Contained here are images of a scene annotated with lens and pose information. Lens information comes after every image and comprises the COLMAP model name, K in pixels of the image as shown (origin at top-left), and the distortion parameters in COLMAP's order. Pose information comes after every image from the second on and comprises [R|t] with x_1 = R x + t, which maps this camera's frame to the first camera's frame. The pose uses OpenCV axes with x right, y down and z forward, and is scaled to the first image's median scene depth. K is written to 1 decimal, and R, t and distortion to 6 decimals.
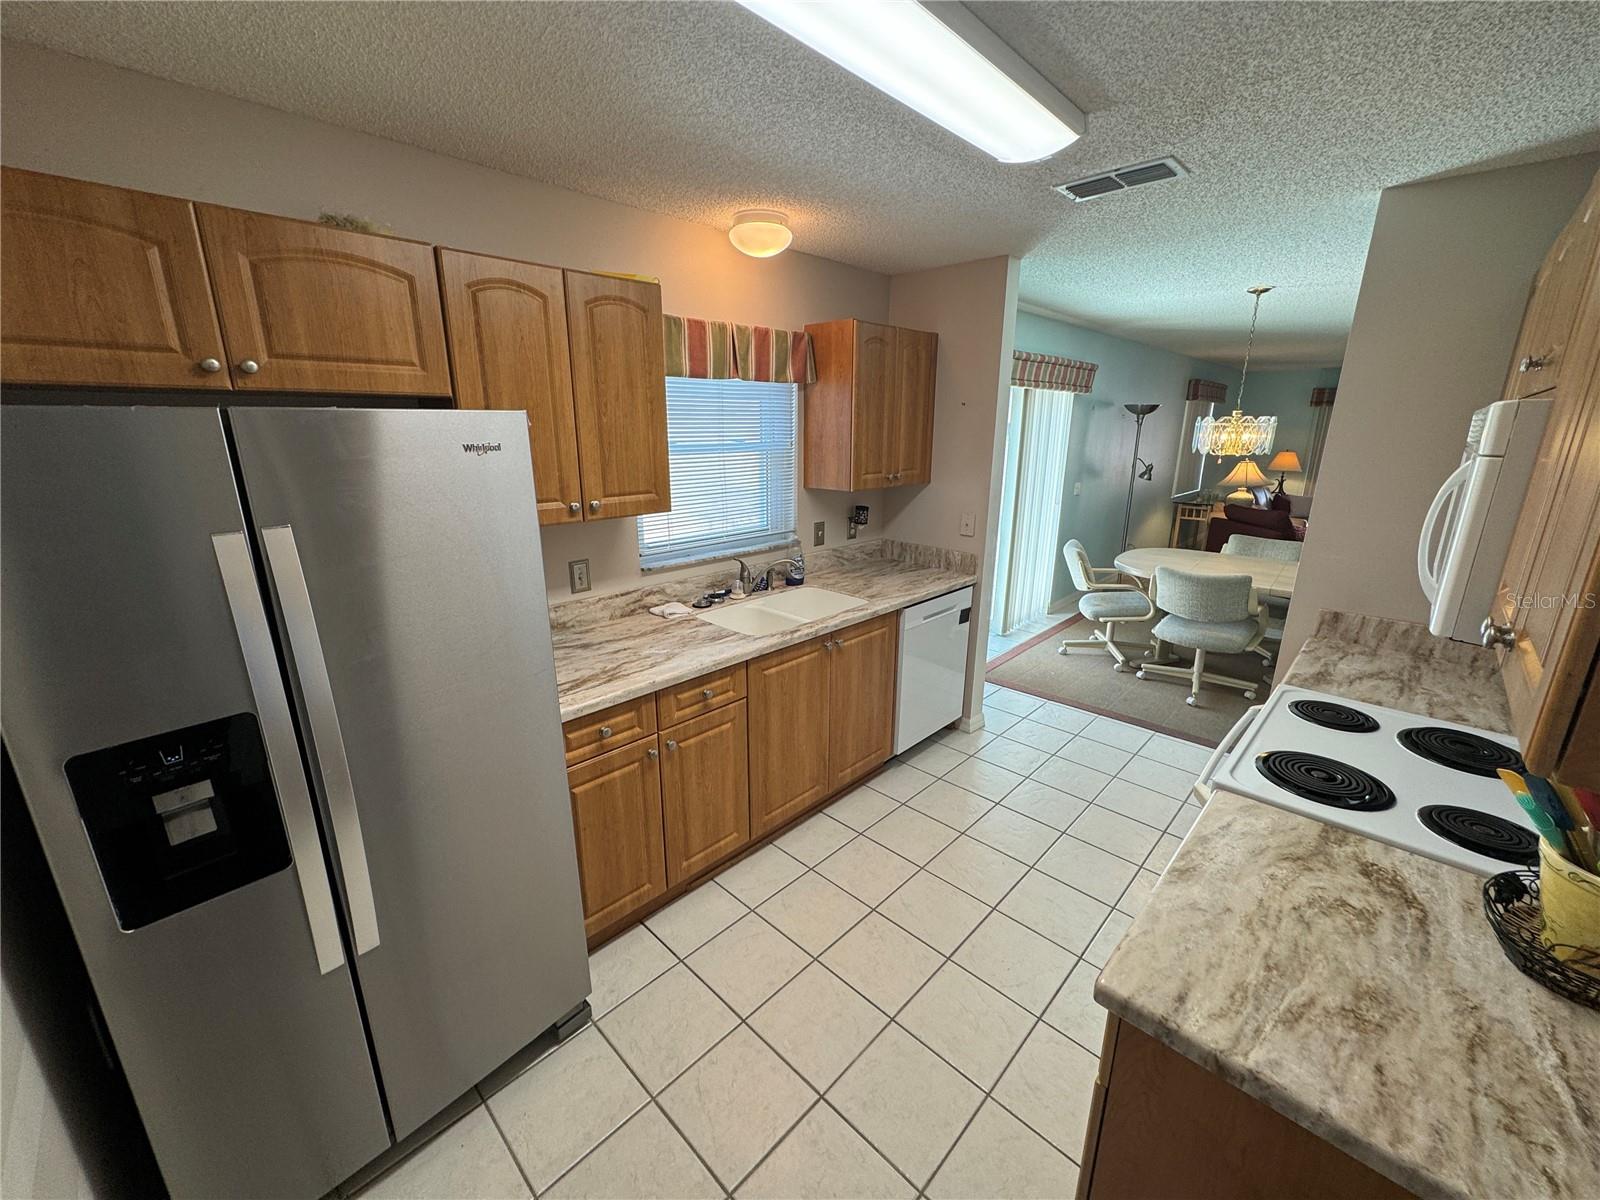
lens RADIAL K [[636.2, 0, 803.0], [0, 636.2, 596.8], [0, 0, 1]] dist [-0.001813, -0.000289]
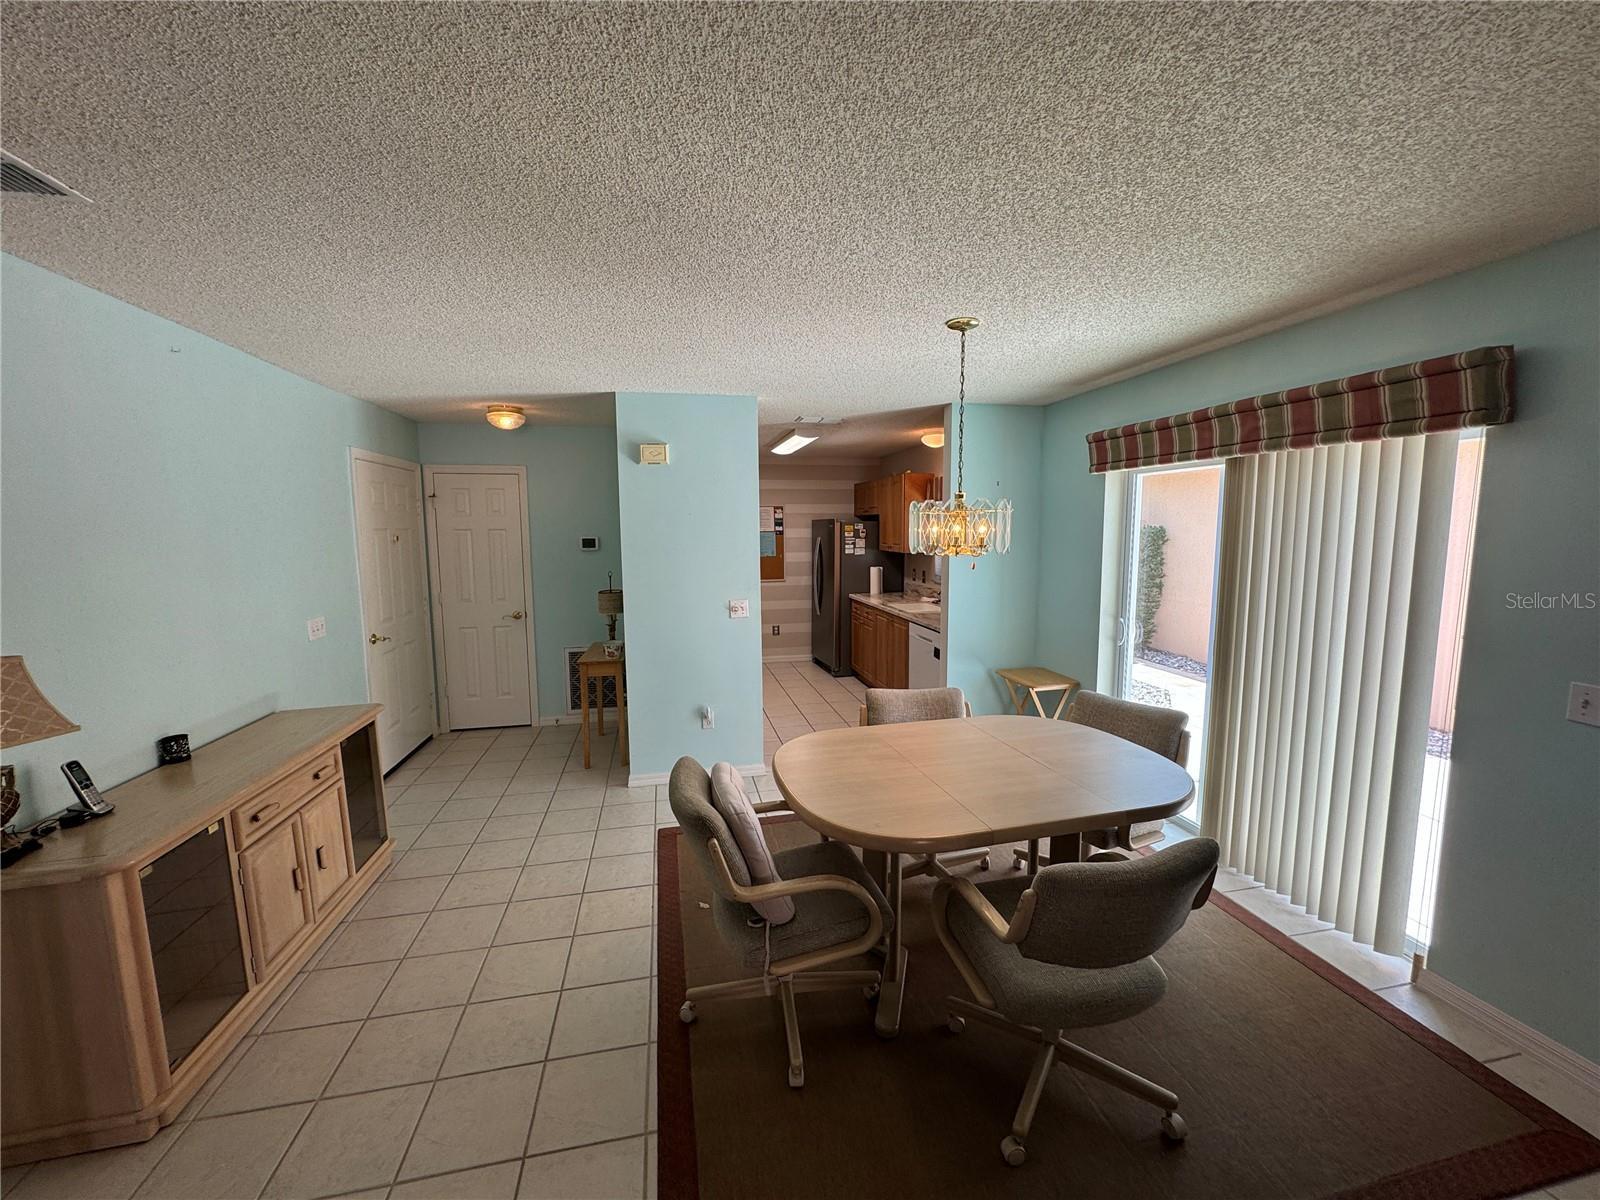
lens RADIAL K [[636.2, 0, 803.0], [0, 636.2, 596.8], [0, 0, 1]] dist [-0.001813, -0.000289]
pose [[-0.555179, 0.093794, -0.826425, 2.175283], [-0.214285, 0.943948, 0.251086, -0.522545], [0.803653, 0.316488, -0.503962, 1.997969]]
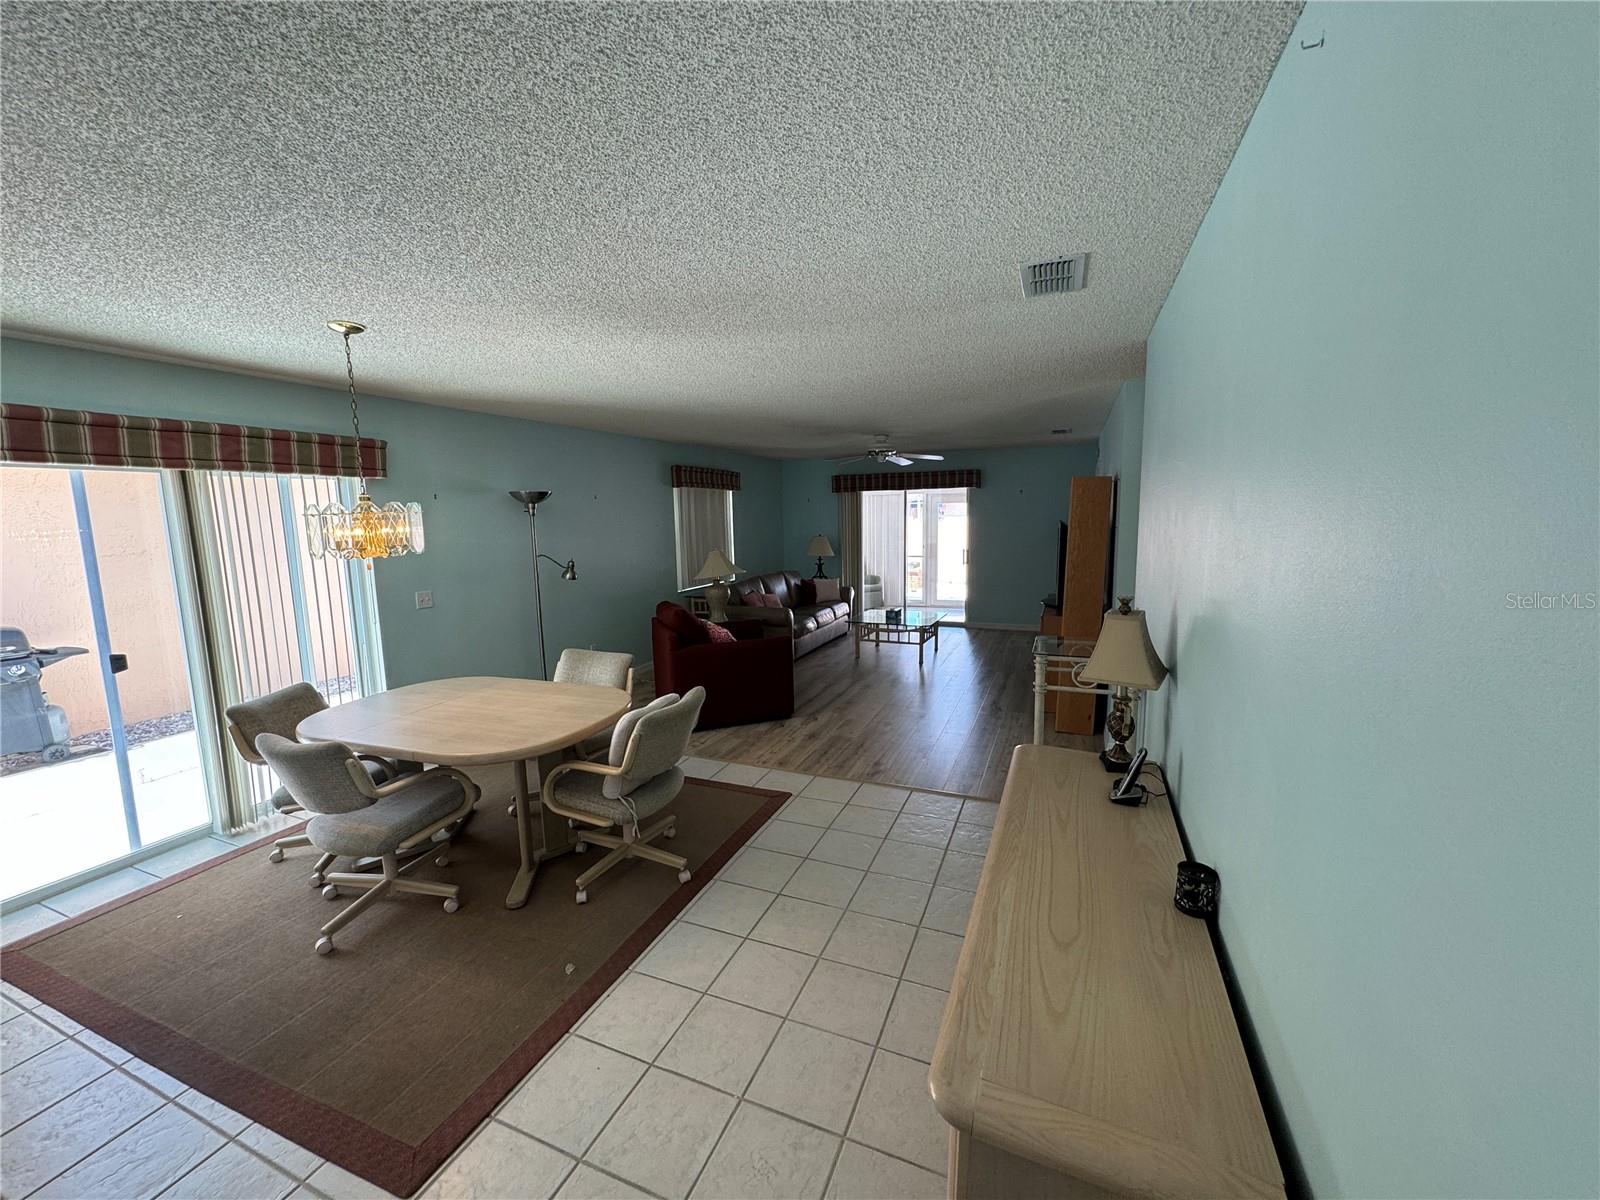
lens RADIAL K [[636.2, 0, 803.0], [0, 636.2, 596.8], [0, 0, 1]] dist [-0.001813, -0.000289]
pose [[0.930682, -0.070023, 0.359064, 1.396664], [0.118723, 0.986198, -0.115404, -0.077107], [-0.346028, 0.150034, 0.926151, 0.328787]]
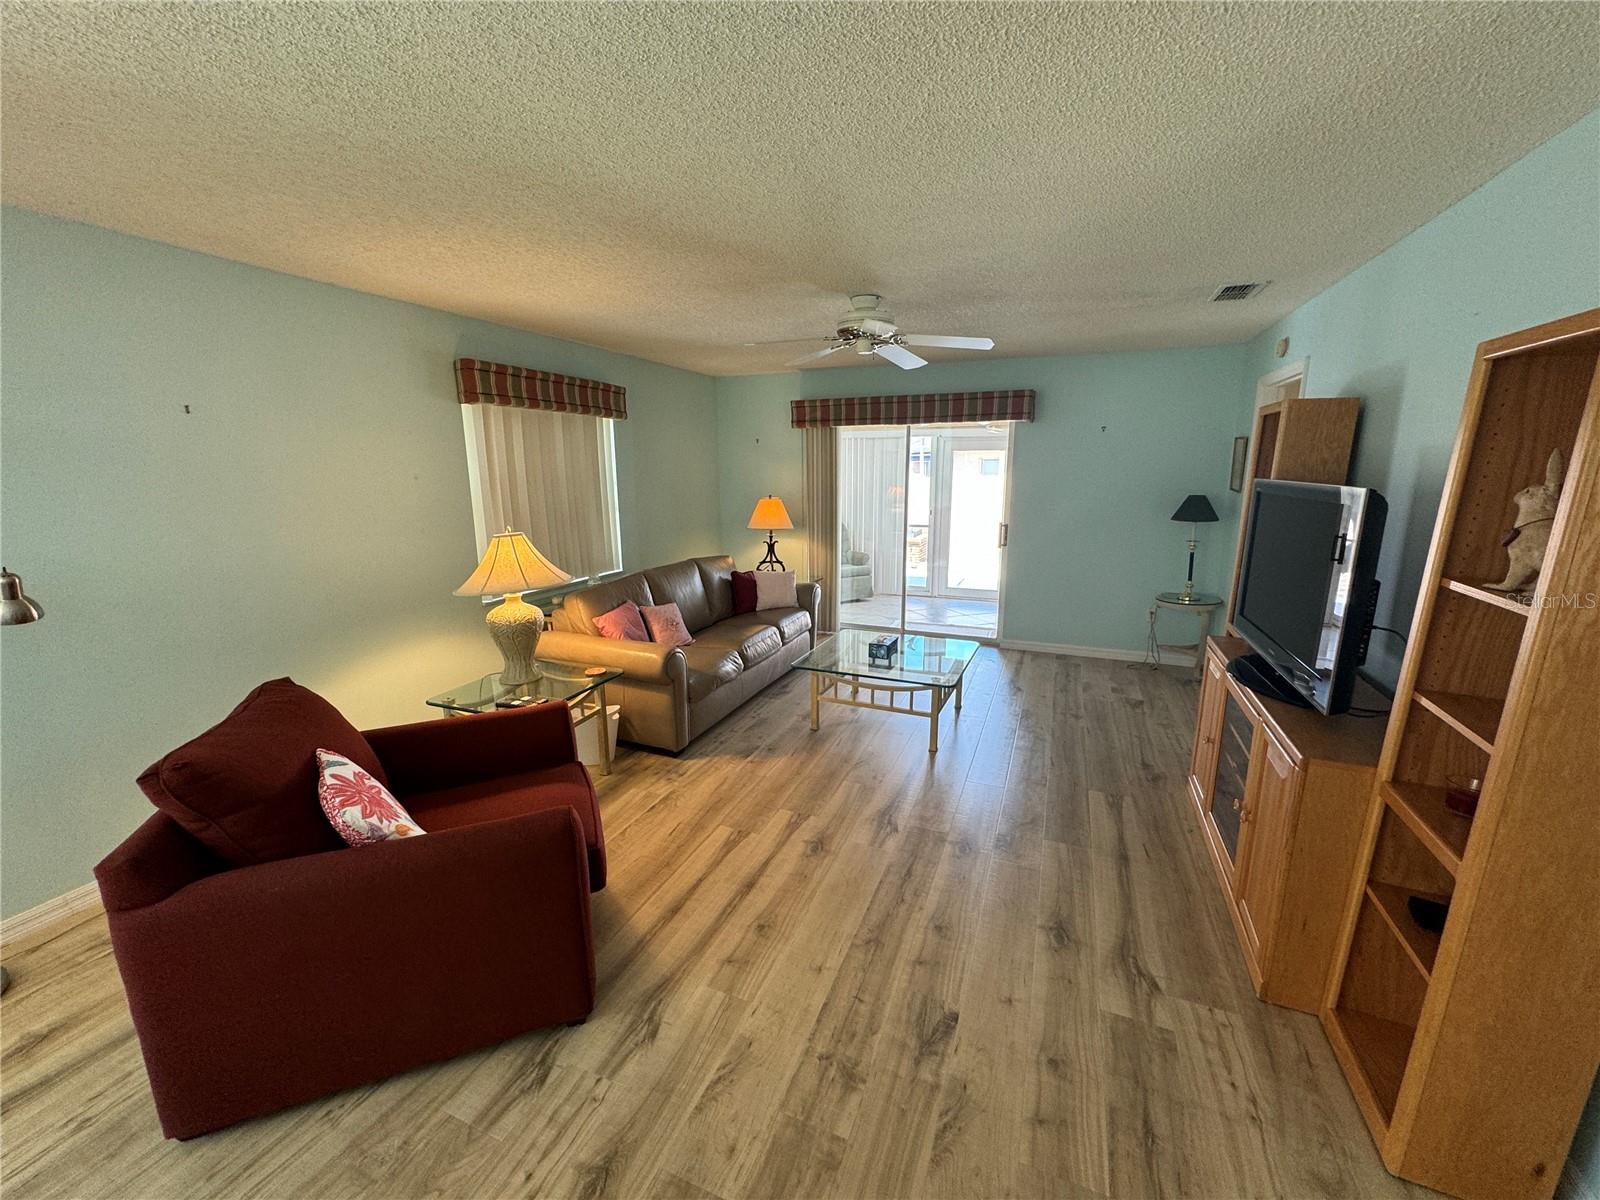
lens RADIAL K [[636.2, 0, 803.0], [0, 636.2, 596.8], [0, 0, 1]] dist [-0.001813, -0.000289]
pose [[0.929463, -0.085336, 0.358911, 2.116184], [0.107141, 0.993387, -0.041269, -0.385067], [-0.353016, 0.076812, 0.932459, 1.539948]]
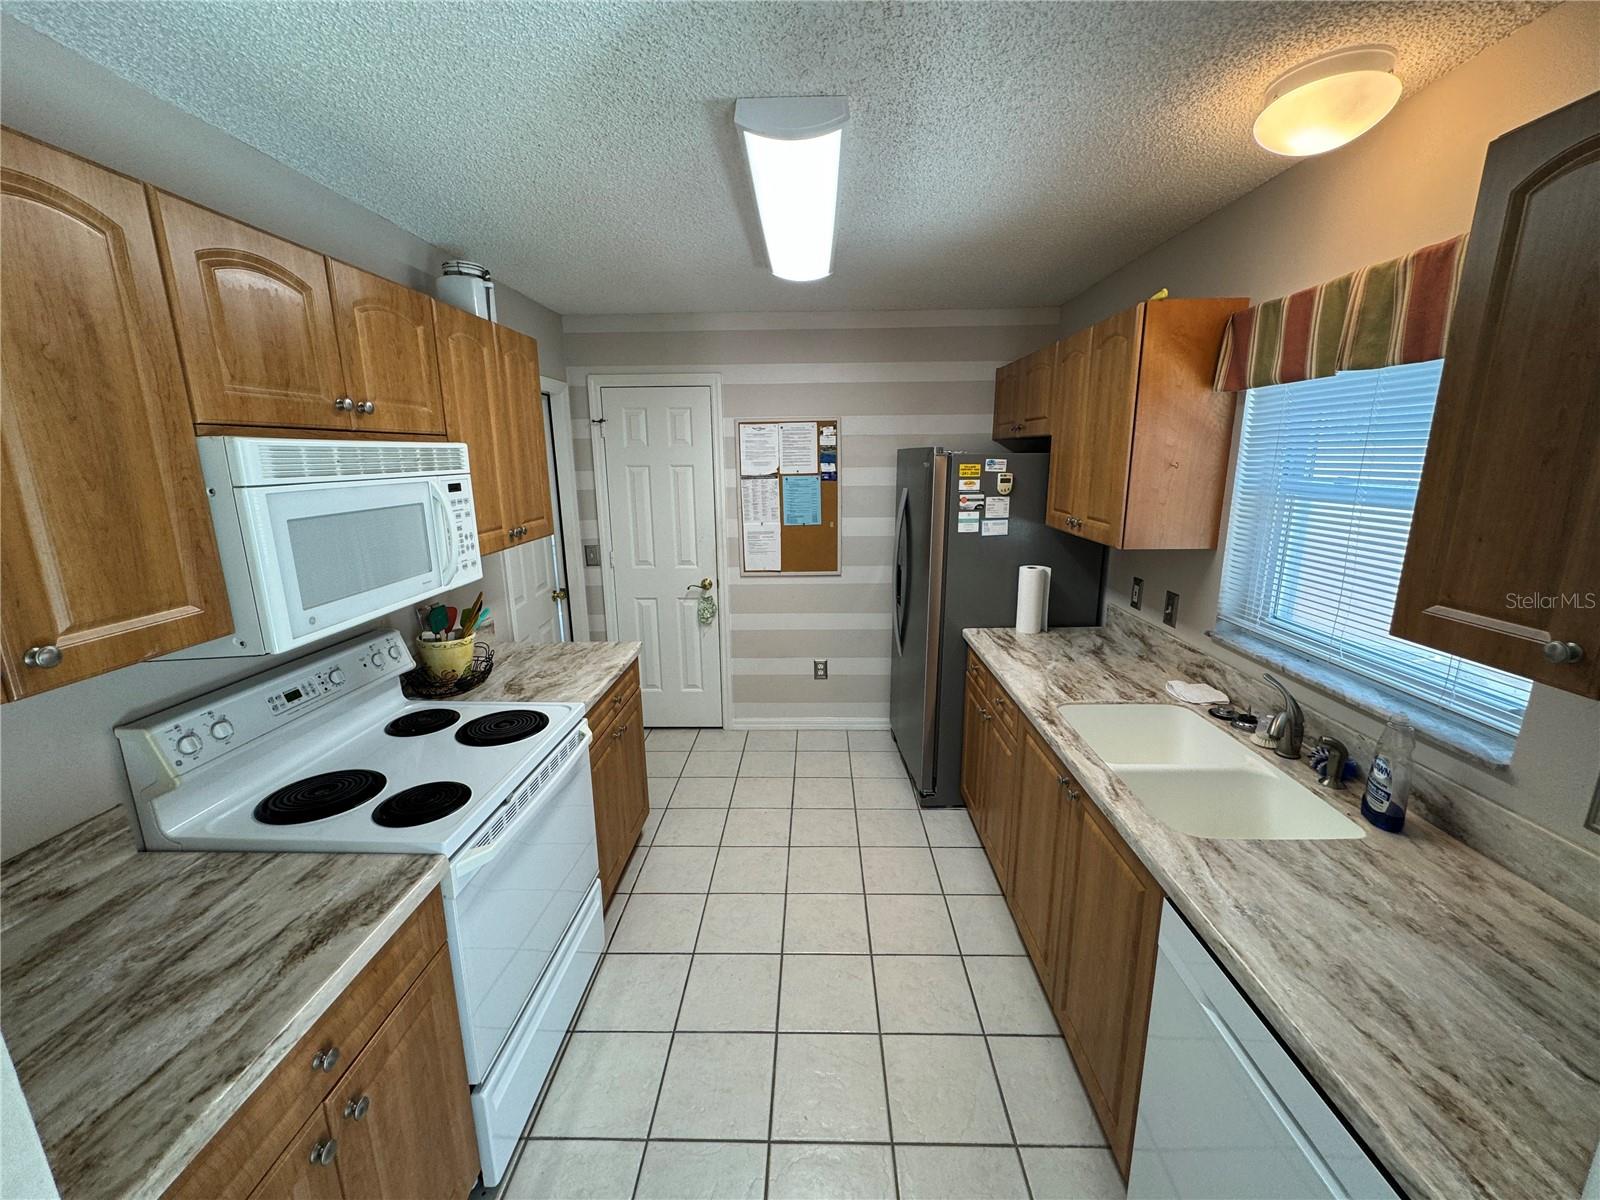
lens RADIAL K [[636.2, 0, 803.0], [0, 636.2, 596.8], [0, 0, 1]] dist [-0.001813, -0.000289]
pose [[-0.733362, 0.151859, -0.662660, 0.708240], [-0.173240, 0.900809, 0.398159, -0.342701], [0.657395, 0.406794, -0.634311, 1.260934]]
